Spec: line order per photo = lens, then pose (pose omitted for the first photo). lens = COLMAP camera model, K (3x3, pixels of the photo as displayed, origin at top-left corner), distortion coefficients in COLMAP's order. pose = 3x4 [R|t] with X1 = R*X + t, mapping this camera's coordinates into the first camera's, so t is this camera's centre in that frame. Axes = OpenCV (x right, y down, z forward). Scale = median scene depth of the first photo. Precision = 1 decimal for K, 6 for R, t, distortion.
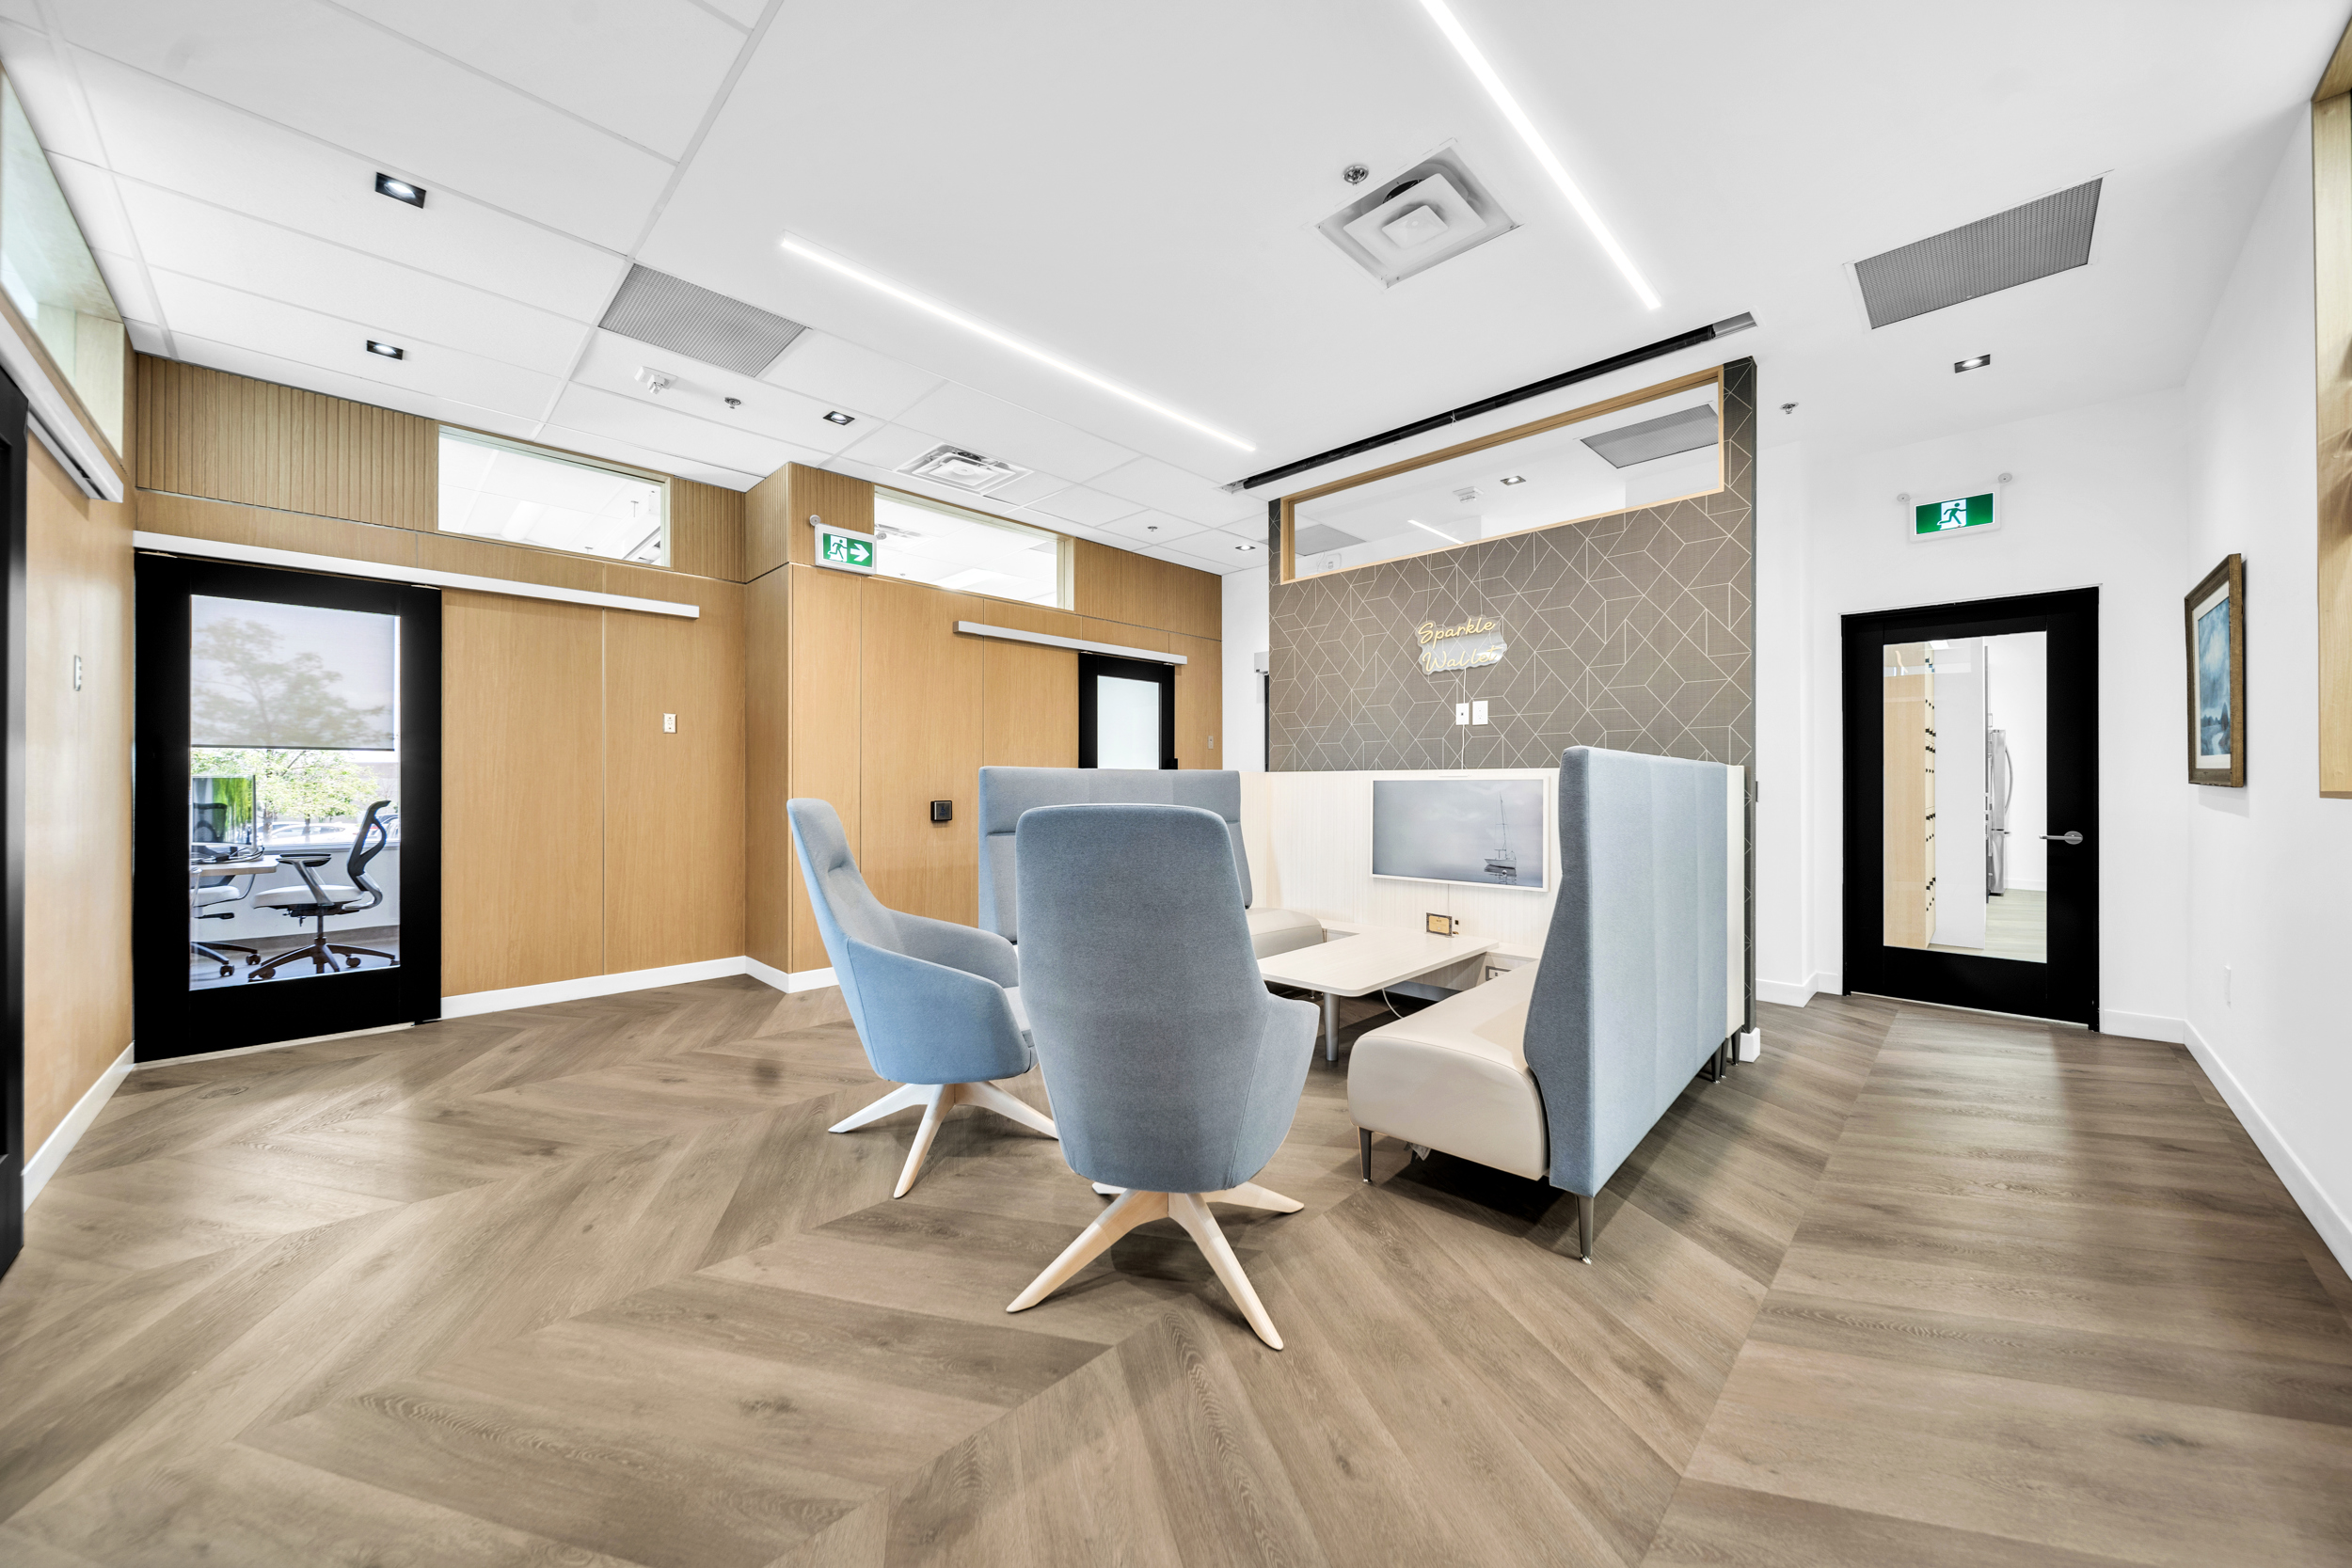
lens RADIAL K [[831.6, 0, 1160.8], [0, 831.6, 785.2], [0, 0, 1]] dist [-0.008686, -0.000294]
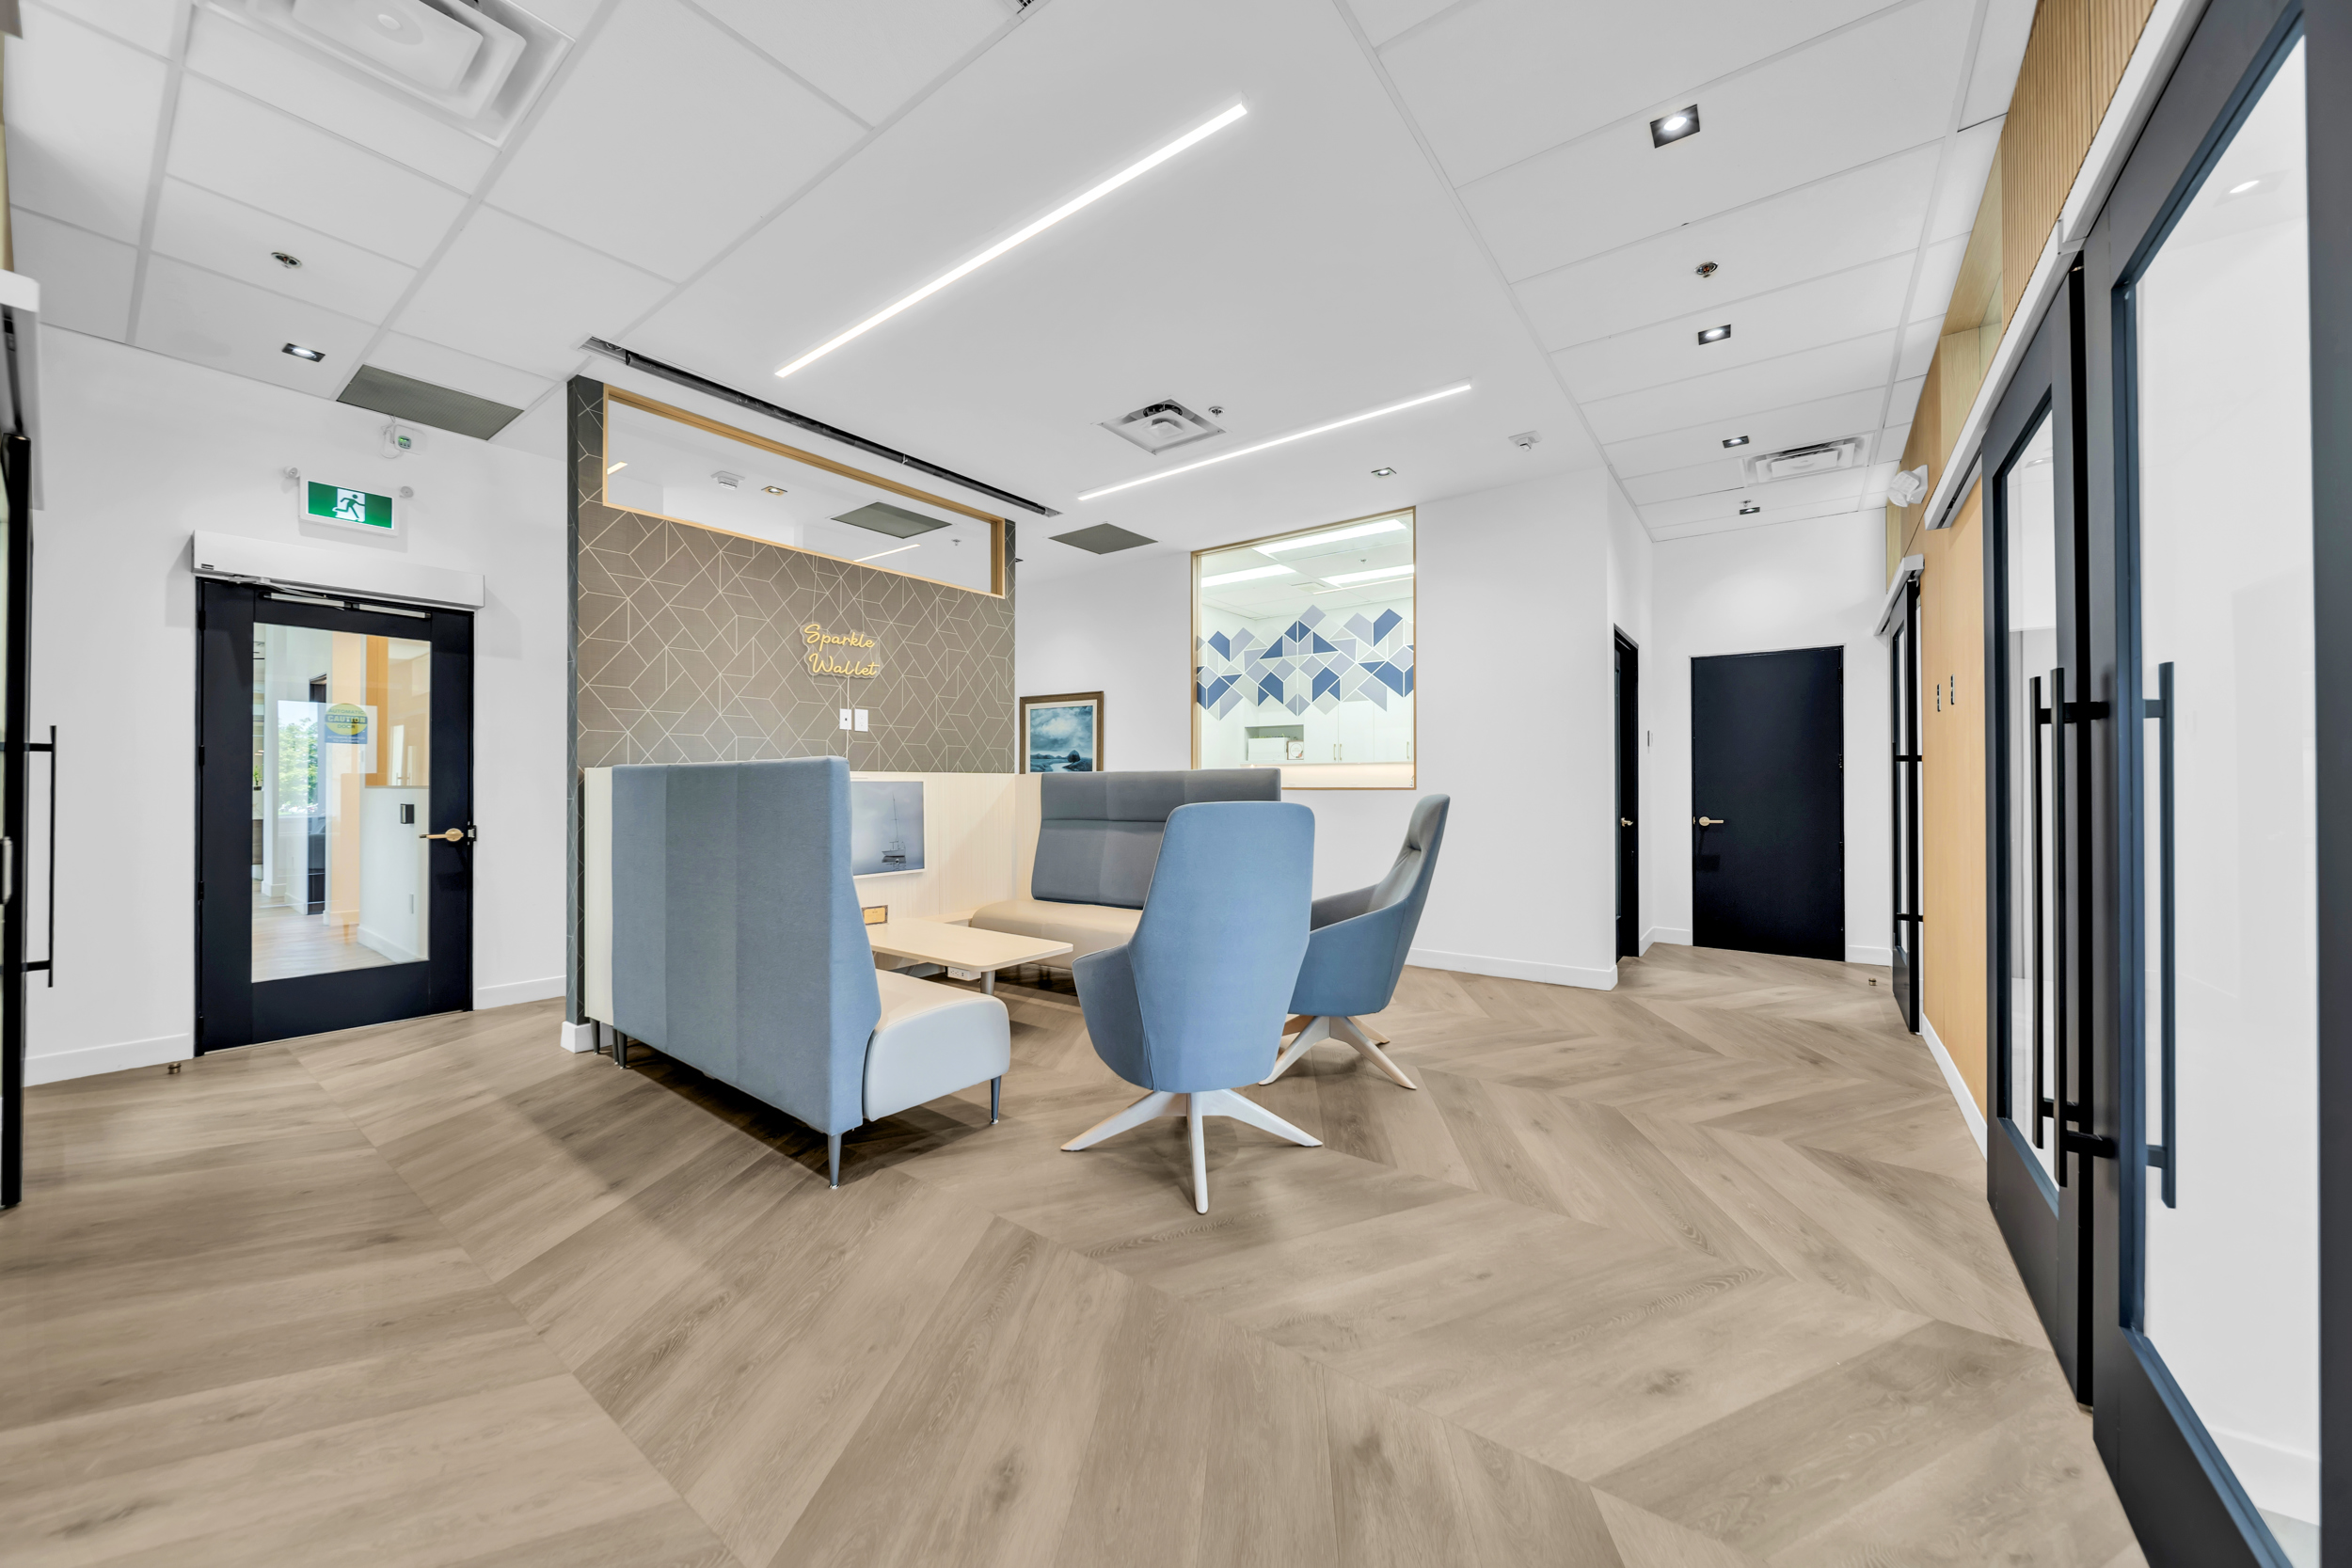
lens RADIAL K [[854.4, 0, 1179.9], [0, 854.4, 801.0], [0, 0, 1]] dist [-0.000690, -0.000279]
pose [[-0.158650, -0.020802, 0.987116, -0.848123], [-0.001986, 0.999783, 0.020750, -0.004691], [-0.987333, 0.001332, -0.158657, 0.804095]]
